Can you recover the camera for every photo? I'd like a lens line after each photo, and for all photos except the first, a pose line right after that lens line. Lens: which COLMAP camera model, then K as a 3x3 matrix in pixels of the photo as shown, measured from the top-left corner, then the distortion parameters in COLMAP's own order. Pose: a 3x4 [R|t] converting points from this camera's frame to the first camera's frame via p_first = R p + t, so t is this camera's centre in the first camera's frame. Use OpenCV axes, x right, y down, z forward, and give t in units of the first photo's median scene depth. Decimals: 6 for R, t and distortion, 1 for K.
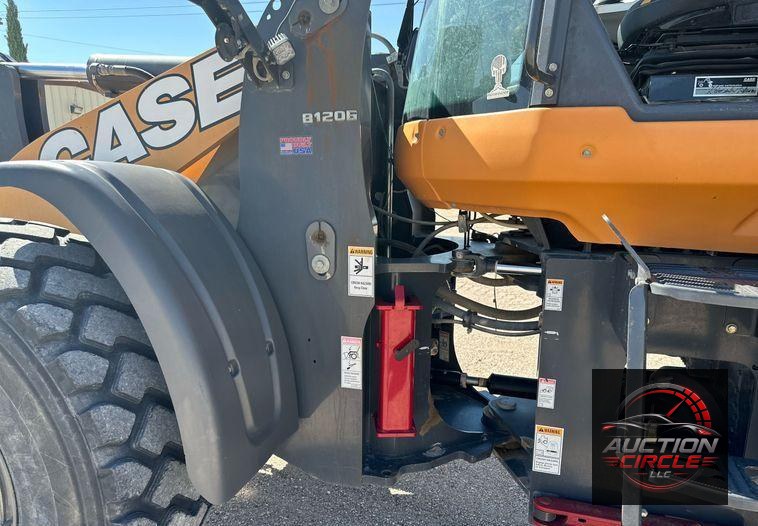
lens RADIAL K [[556.5, 0, 380.0], [0, 556.5, 281.5], [0, 0, 1]] dist [-0.002699, 0.000992]
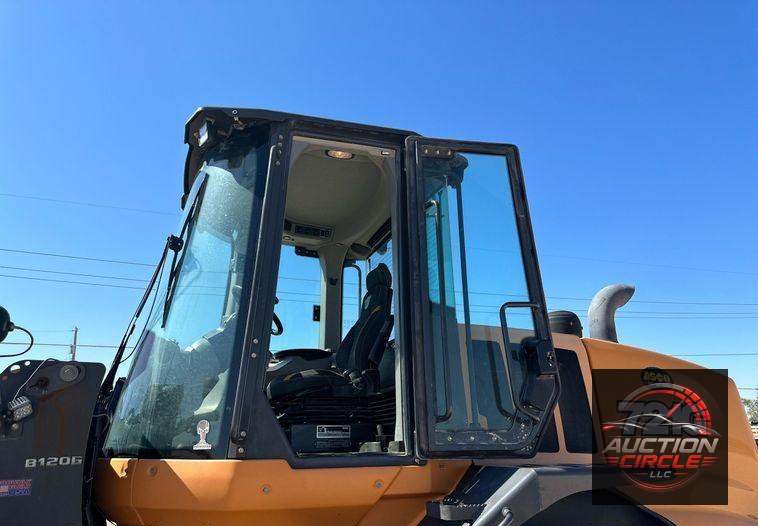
lens RADIAL K [[556.5, 0, 380.0], [0, 556.5, 281.5], [0, 0, 1]] dist [-0.002699, 0.000992]
pose [[0.796608, 0.141423, 0.587721, -0.293752], [0.138394, 0.903758, -0.405053, -0.067399], [-0.588441, 0.404005, 0.700369, -0.404234]]
